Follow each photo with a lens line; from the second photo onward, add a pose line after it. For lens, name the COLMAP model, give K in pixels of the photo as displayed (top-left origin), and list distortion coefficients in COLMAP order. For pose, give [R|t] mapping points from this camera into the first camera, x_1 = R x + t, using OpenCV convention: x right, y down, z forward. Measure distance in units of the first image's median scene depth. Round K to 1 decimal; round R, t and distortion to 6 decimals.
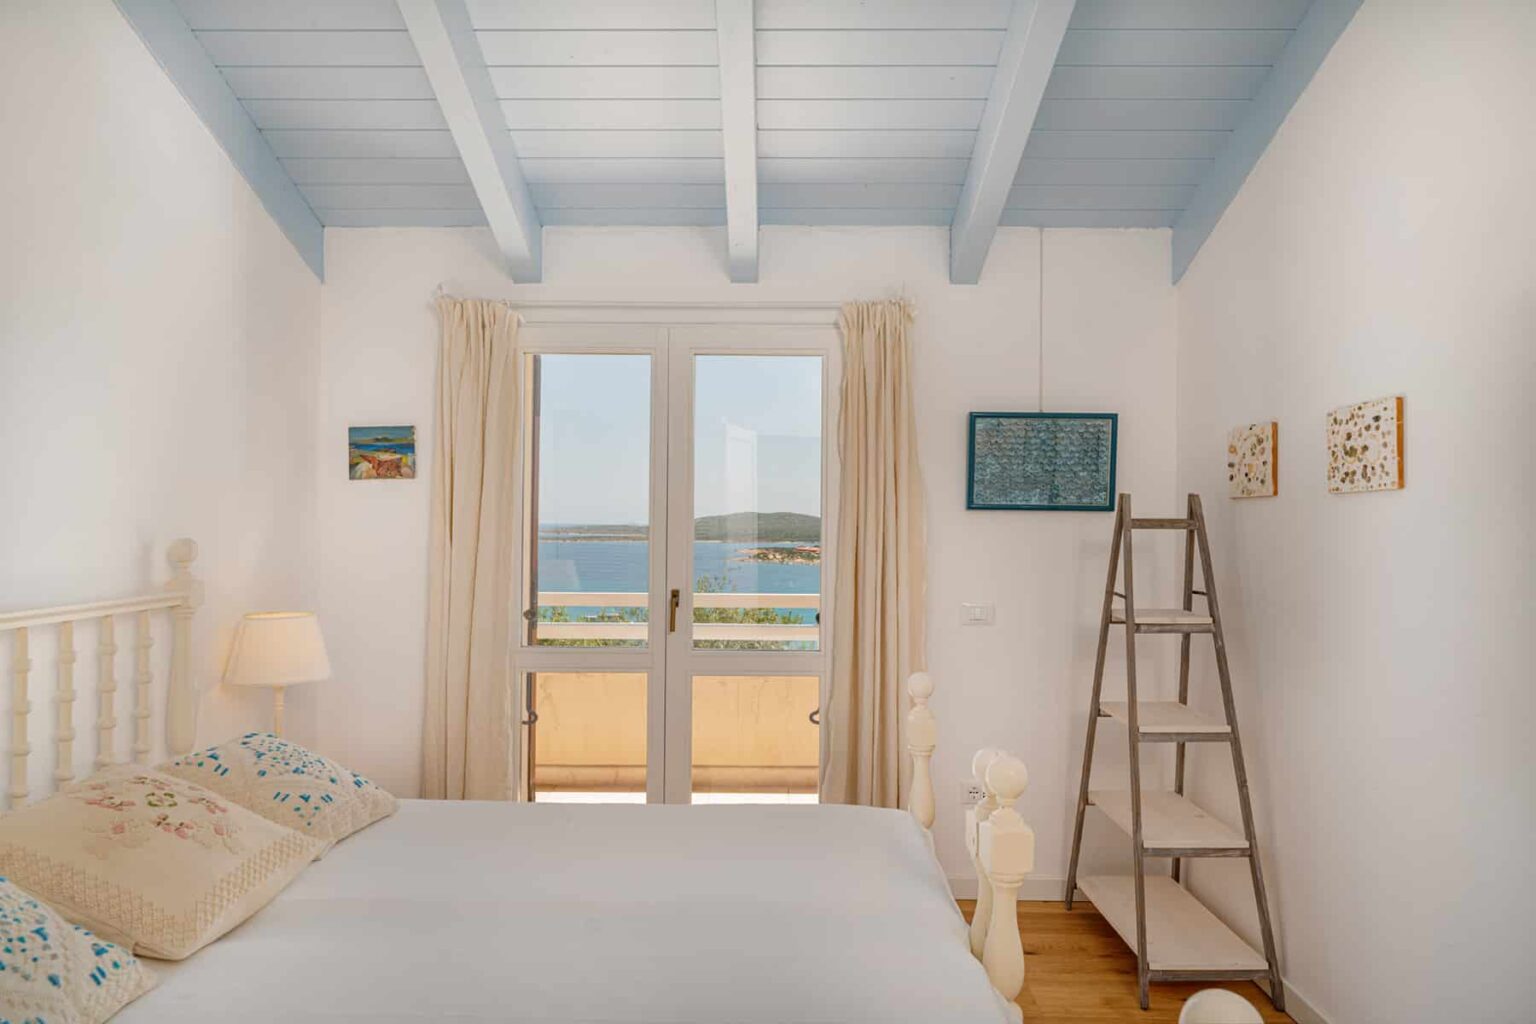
lens RADIAL K [[1027.5, 0, 768.0], [0, 1027.5, 512.0], [0, 0, 1]] dist [0.008305, 0.001830]
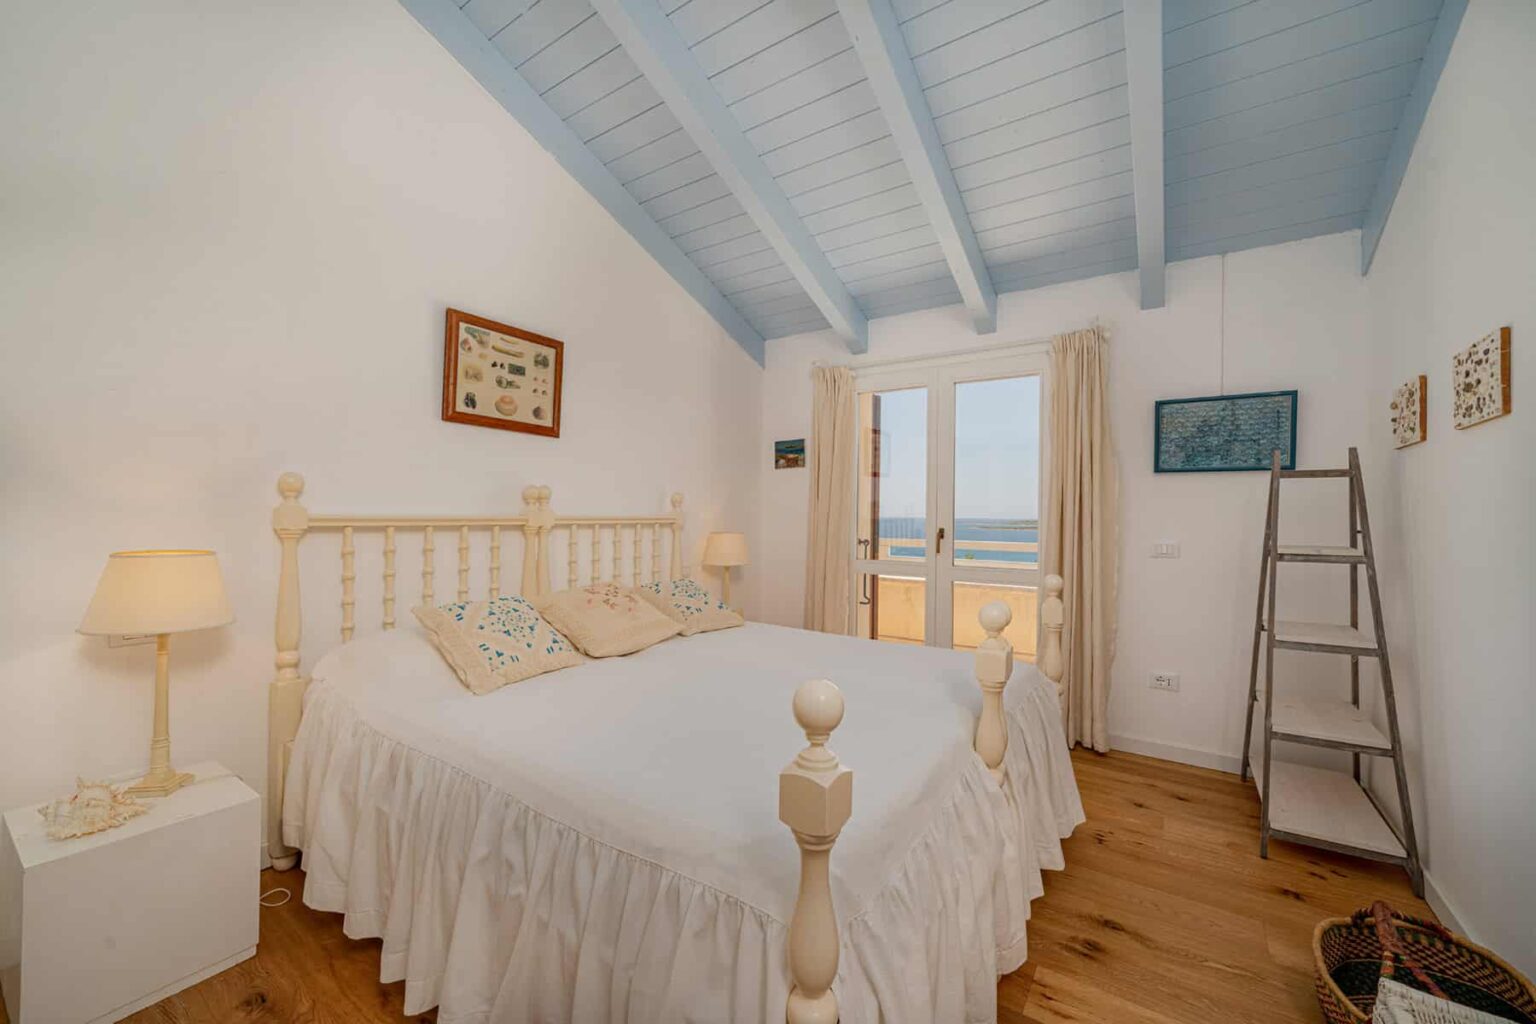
lens RADIAL K [[604.8, 0, 768.0], [0, 604.8, 512.0], [0, 0, 1]] dist [0.001149, -0.000028]
pose [[0.830745, -0.000328, -0.556654, 0.244559], [0.000095, 1.000000, -0.000448, 0.056966], [0.556654, 0.000320, 0.830744, 0.050321]]
